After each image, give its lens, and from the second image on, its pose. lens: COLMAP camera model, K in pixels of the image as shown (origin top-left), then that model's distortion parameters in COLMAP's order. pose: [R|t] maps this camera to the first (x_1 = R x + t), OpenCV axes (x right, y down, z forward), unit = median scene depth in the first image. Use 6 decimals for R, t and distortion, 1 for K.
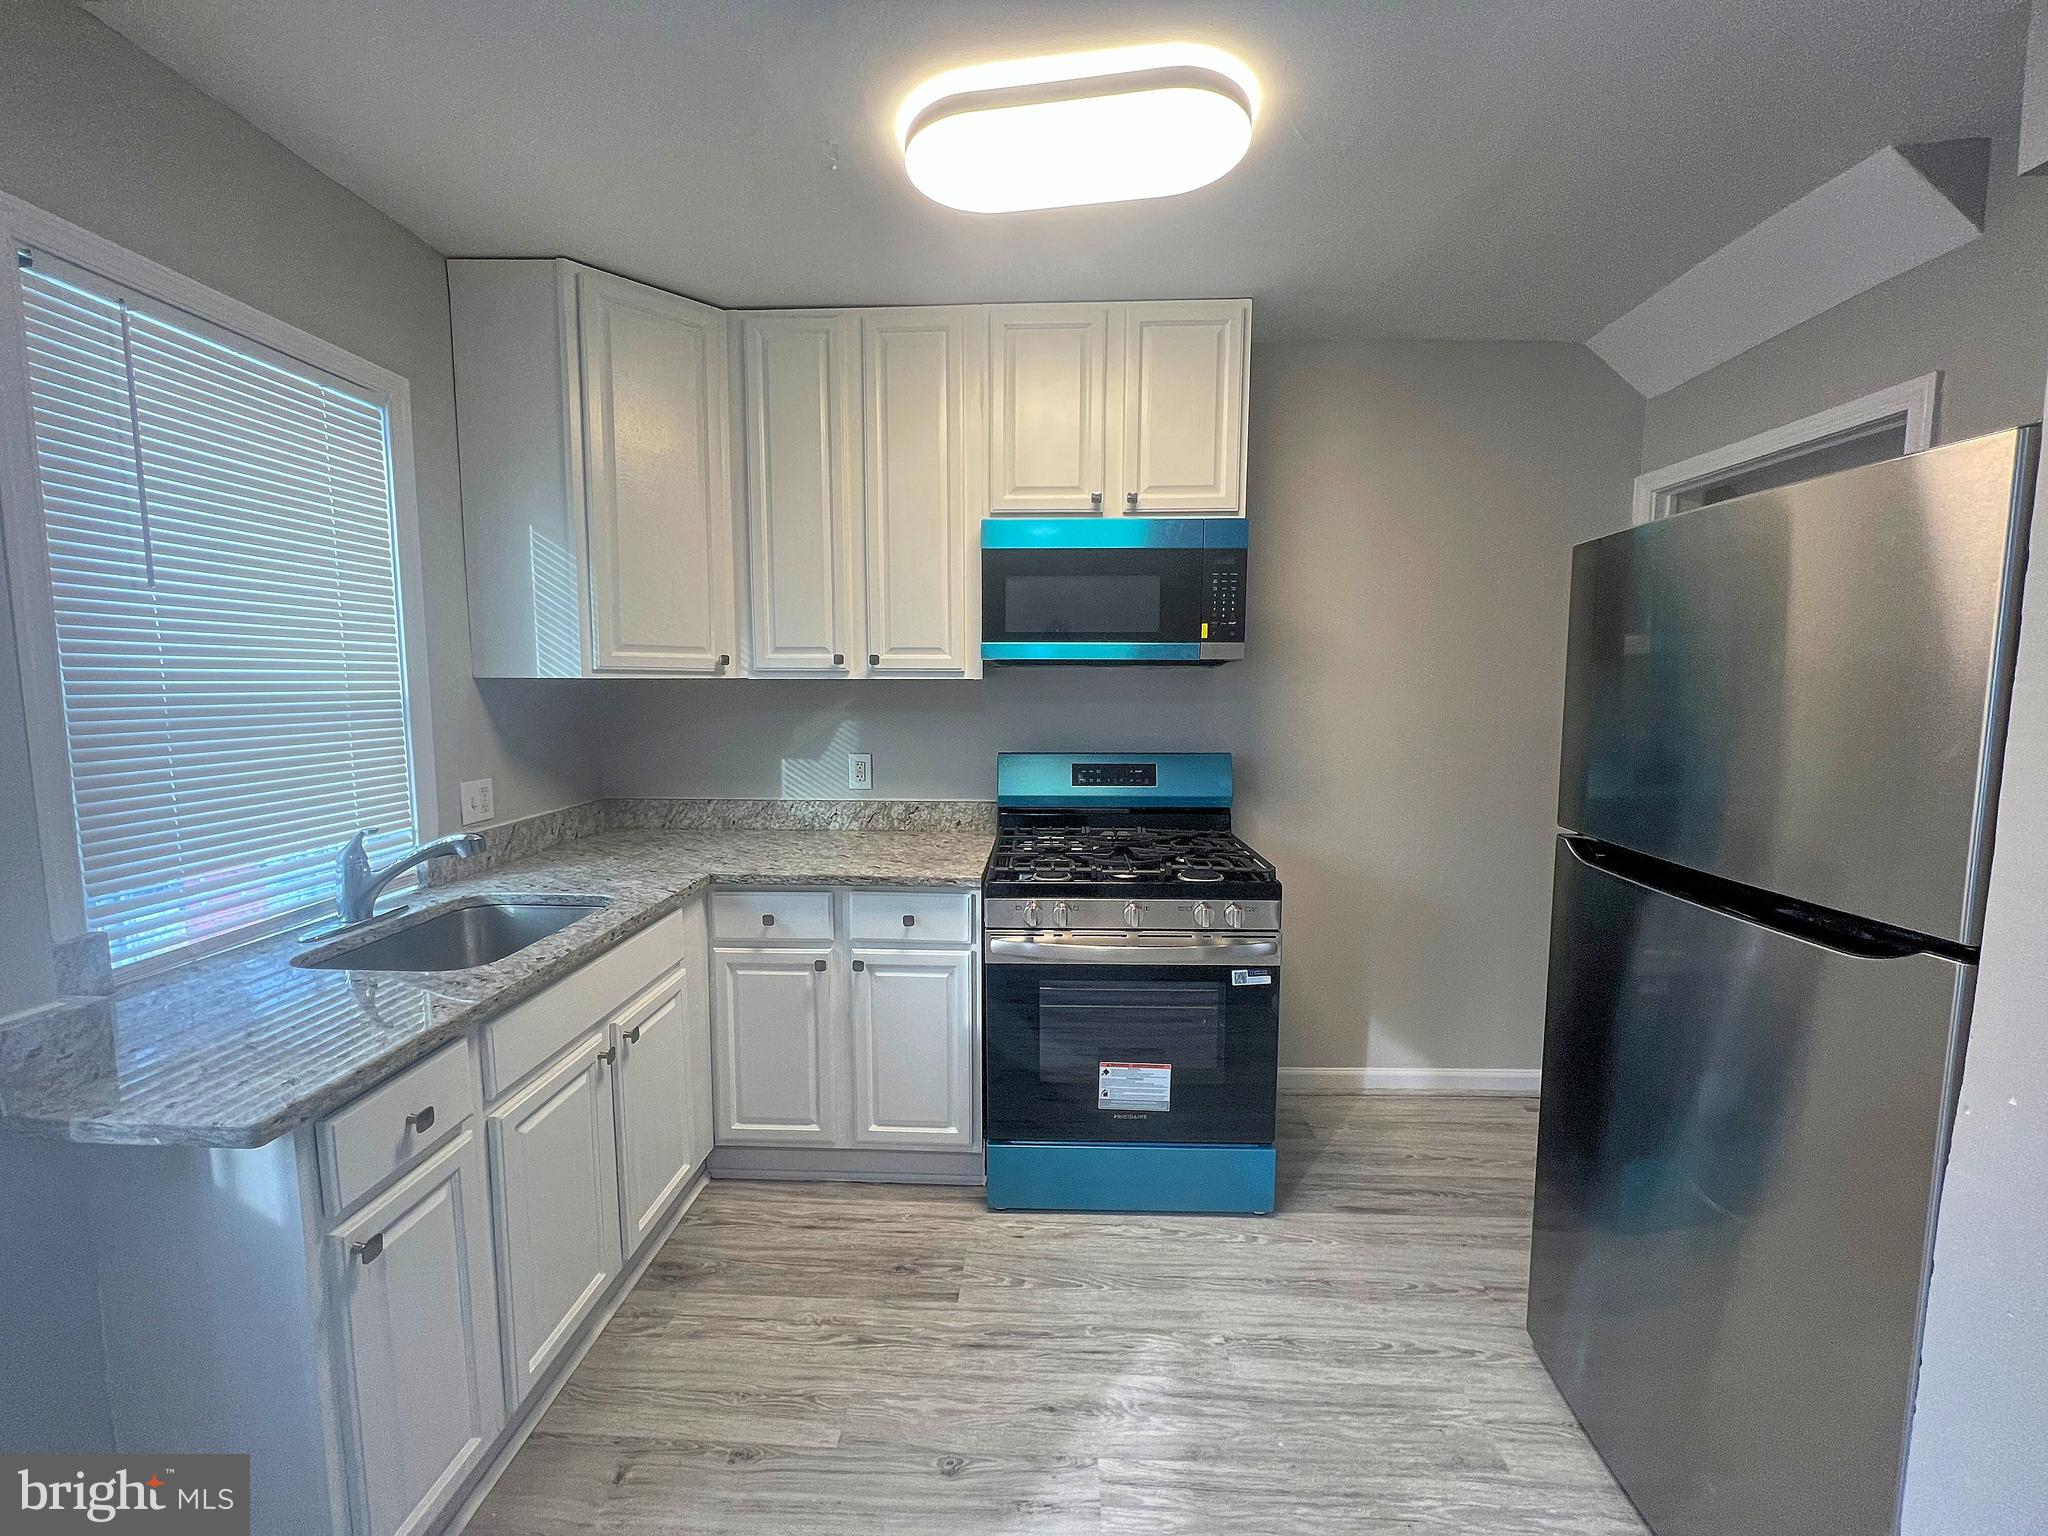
lens RADIAL K [[813.1, 0, 1013.7], [0, 813.1, 762.7], [0, 0, 1]] dist [-0.003808, 0.000181]
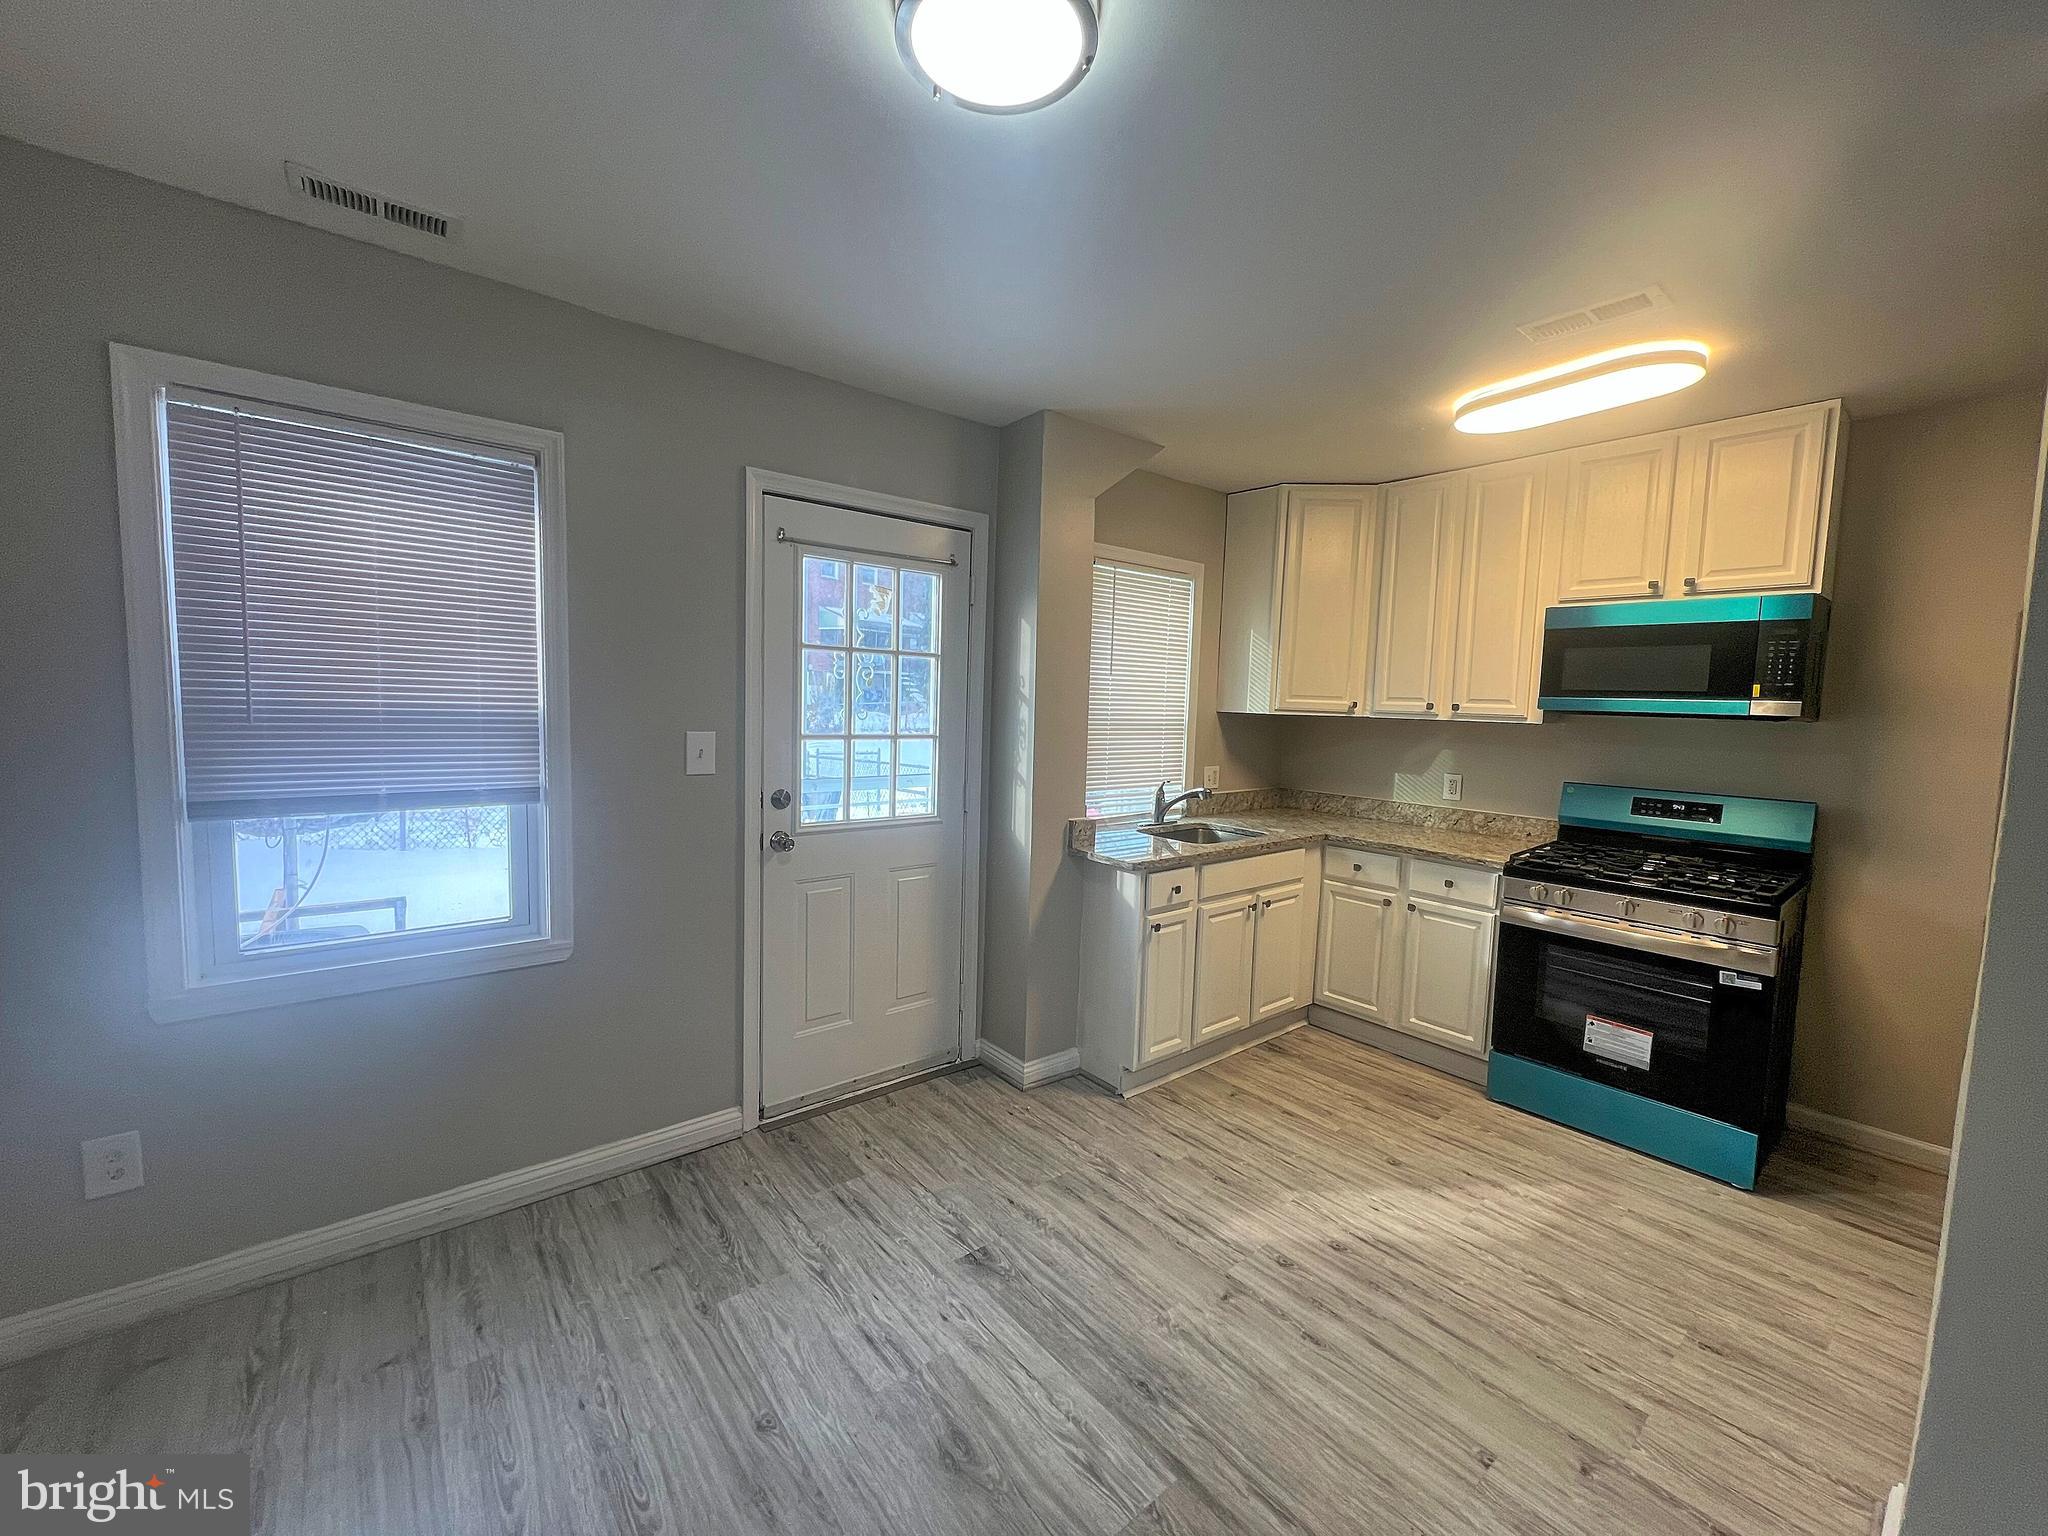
lens RADIAL K [[813.1, 0, 1017.1], [0, 813.1, 763.7], [0, 0, 1]] dist [-0.003808, 0.000181]
pose [[0.670121, 0.078552, -0.738084, 0.418862], [-0.102111, 0.994686, 0.013153, 0.036853], [0.735195, 0.066553, 0.674581, -0.594584]]
